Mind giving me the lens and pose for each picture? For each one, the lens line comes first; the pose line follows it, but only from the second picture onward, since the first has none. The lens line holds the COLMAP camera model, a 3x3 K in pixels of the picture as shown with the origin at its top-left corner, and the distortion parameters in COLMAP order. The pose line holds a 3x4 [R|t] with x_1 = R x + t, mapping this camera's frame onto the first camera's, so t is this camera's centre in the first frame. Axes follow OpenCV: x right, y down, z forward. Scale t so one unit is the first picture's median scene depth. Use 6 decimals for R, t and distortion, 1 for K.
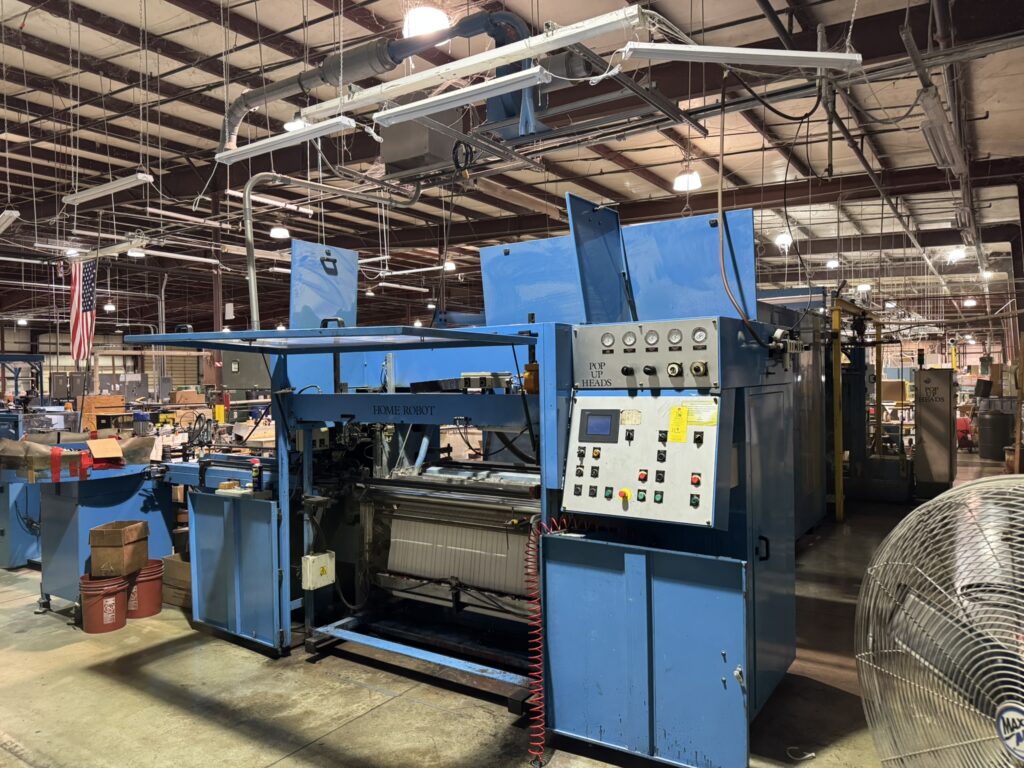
lens RADIAL K [[729.5, 0, 514.6], [0, 729.5, 382.1], [0, 0, 1]] dist [0.034396, -0.007285]
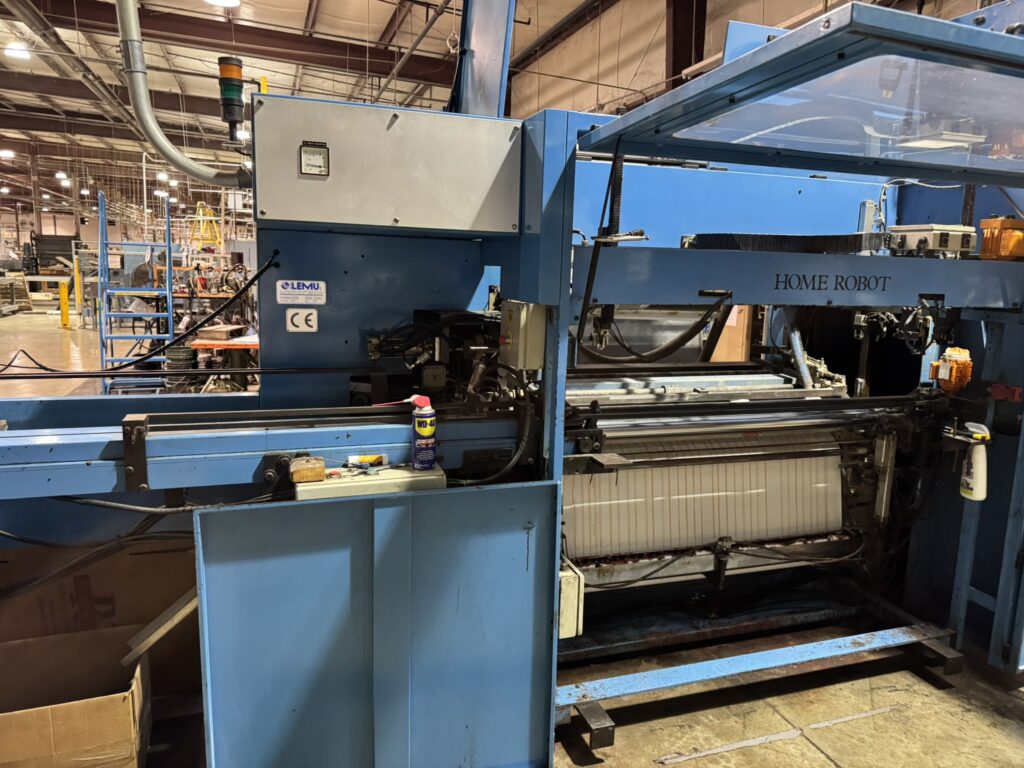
lens RADIAL K [[729.5, 0, 513.3], [0, 729.5, 390.6], [0, 0, 1]] dist [0.034396, -0.007285]
pose [[0.585290, -0.099303, 0.804720, -0.780954], [-0.033993, 0.988594, 0.146718, 0.046063], [-0.810111, -0.113227, 0.575238, 0.850538]]
